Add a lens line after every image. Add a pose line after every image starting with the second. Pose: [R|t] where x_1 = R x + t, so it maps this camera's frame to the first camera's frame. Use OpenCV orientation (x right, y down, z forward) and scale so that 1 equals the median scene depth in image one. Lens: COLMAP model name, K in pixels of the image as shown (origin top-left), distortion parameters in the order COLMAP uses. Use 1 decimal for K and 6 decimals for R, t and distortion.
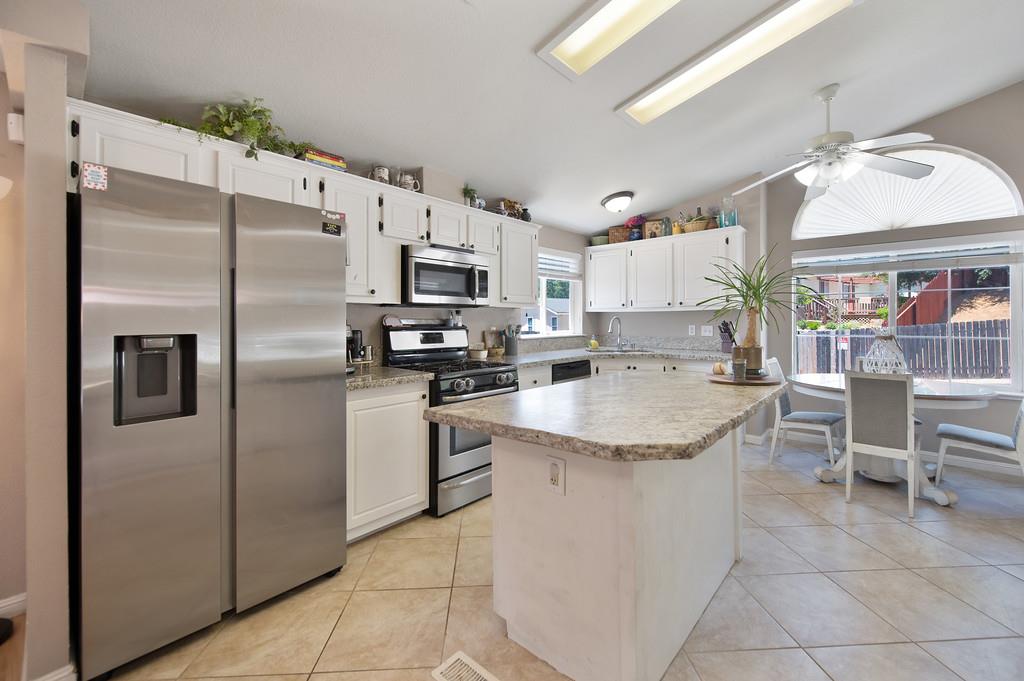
lens RADIAL K [[419.4, 0, 490.0], [0, 419.4, 319.4], [0, 0, 1]] dist [-0.015344, -0.002223]
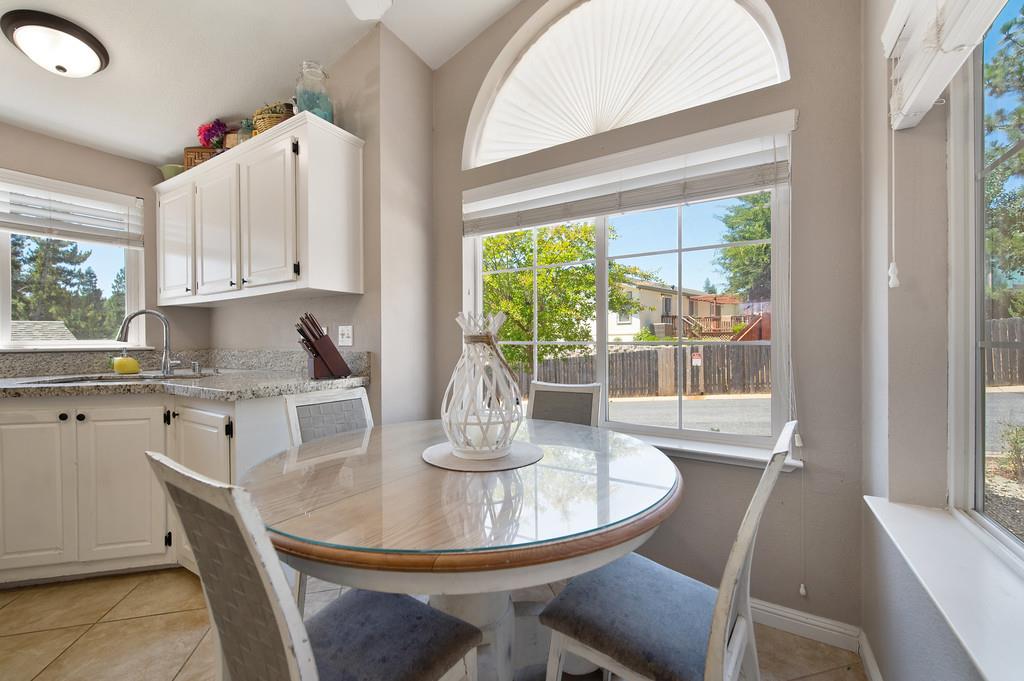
lens RADIAL K [[419.4, 0, 511.9], [0, 419.4, 341.4], [0, 0, 1]] dist [-0.015344, -0.002223]
pose [[0.973531, -0.002150, 0.228545, 0.557775], [0.001222, 0.999990, 0.004203, 0.027168], [-0.228552, -0.003812, 0.973524, 0.375787]]
